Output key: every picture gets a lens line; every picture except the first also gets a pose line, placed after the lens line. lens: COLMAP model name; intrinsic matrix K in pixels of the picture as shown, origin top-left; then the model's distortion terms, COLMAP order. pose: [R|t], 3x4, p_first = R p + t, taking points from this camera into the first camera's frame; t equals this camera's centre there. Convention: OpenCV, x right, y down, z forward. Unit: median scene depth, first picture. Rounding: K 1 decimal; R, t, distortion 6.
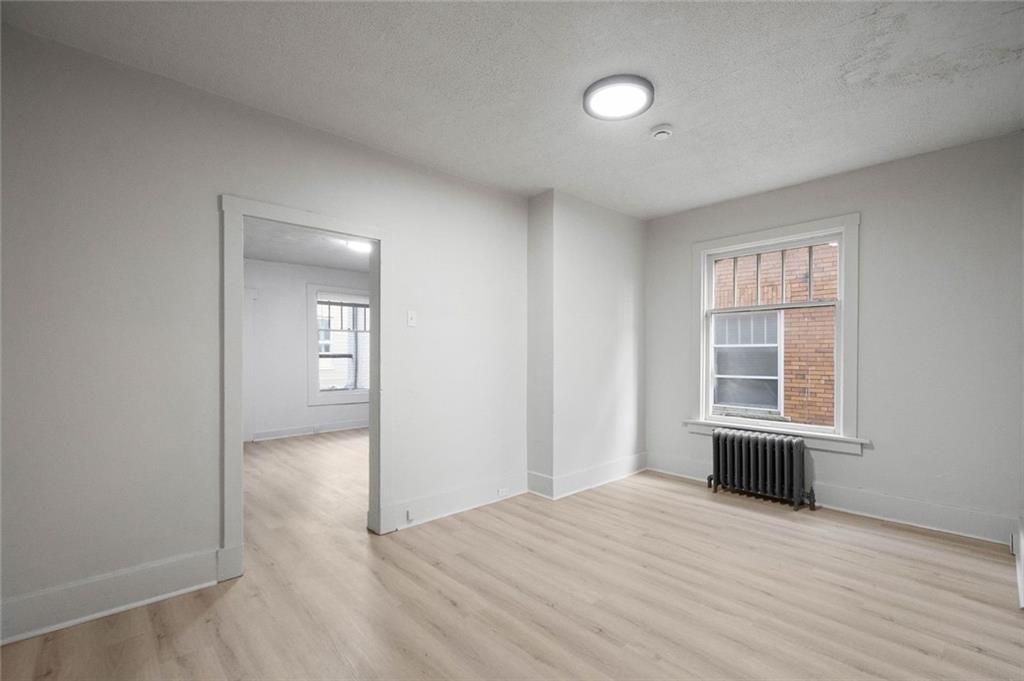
lens RADIAL K [[447.2, 0, 513.4], [0, 447.2, 347.9], [0, 0, 1]] dist [-0.000278, 0.000086]
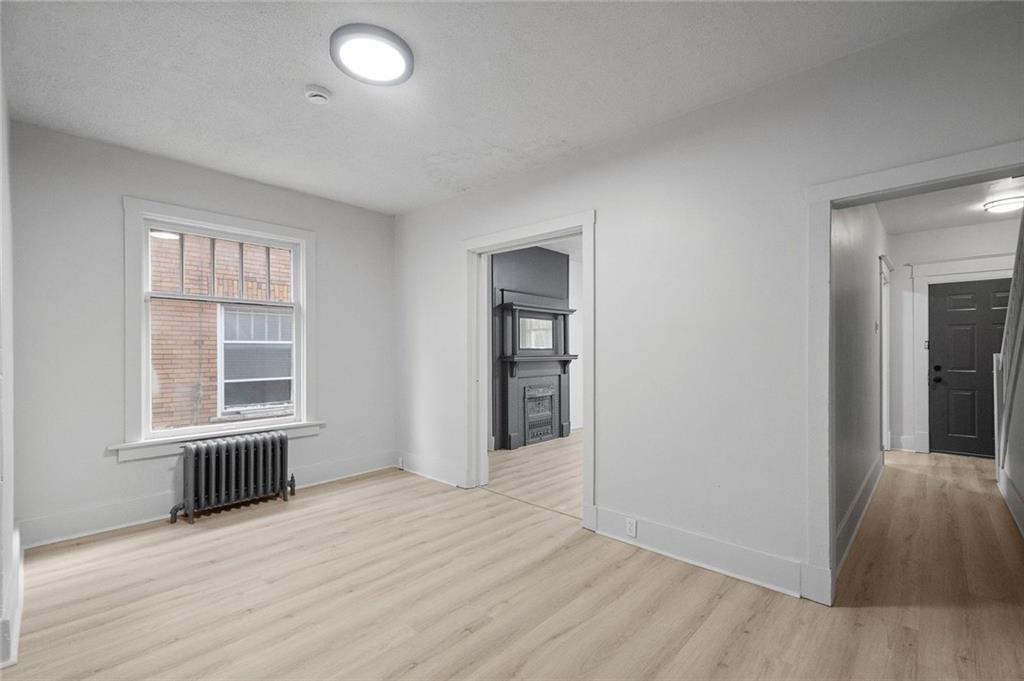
lens RADIAL K [[447.2, 0, 513.2], [0, 447.2, 346.2], [0, 0, 1]] dist [-0.000278, 0.000086]
pose [[-0.074994, 0.006628, 0.997162, -0.491170], [-0.009002, 0.999933, -0.007324, 0.005352], [-0.997143, -0.009526, -0.074929, 0.595592]]
